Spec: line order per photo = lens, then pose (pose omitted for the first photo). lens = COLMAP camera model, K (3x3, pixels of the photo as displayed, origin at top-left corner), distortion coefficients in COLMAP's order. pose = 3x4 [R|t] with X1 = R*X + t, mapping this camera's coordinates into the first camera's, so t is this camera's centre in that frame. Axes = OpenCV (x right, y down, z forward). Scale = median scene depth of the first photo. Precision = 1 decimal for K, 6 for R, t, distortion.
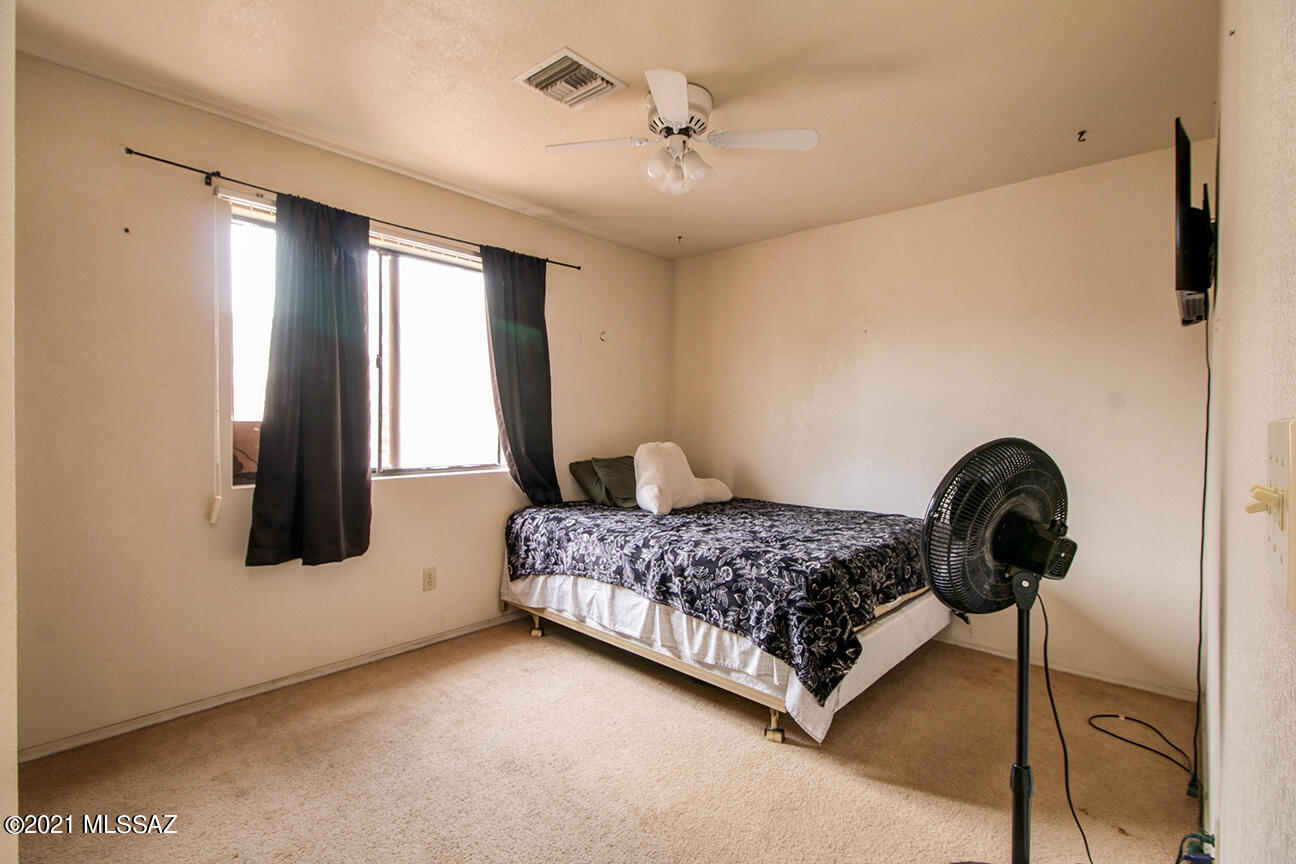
lens RADIAL K [[594.1, 0, 648.5], [0, 594.1, 427.7], [0, 0, 1]] dist [0.028339, -0.014843]
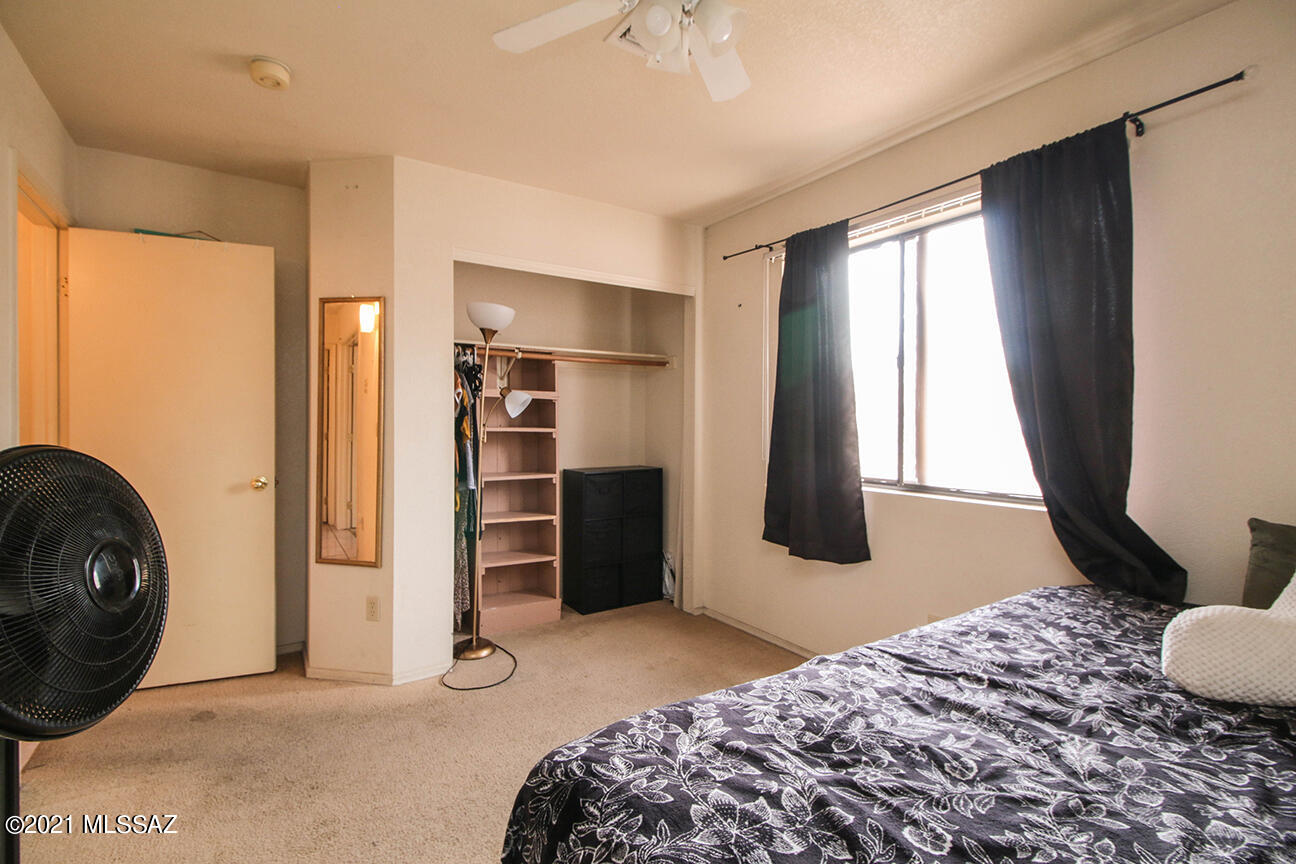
lens RADIAL K [[594.1, 0, 648.5], [0, 594.1, 427.7], [0, 0, 1]] dist [0.028339, -0.014843]
pose [[-0.243132, 0.001392, -0.969992, 0.500135], [-0.015225, 0.999870, 0.005251, -0.010840], [0.969874, 0.016045, -0.243080, 0.837463]]
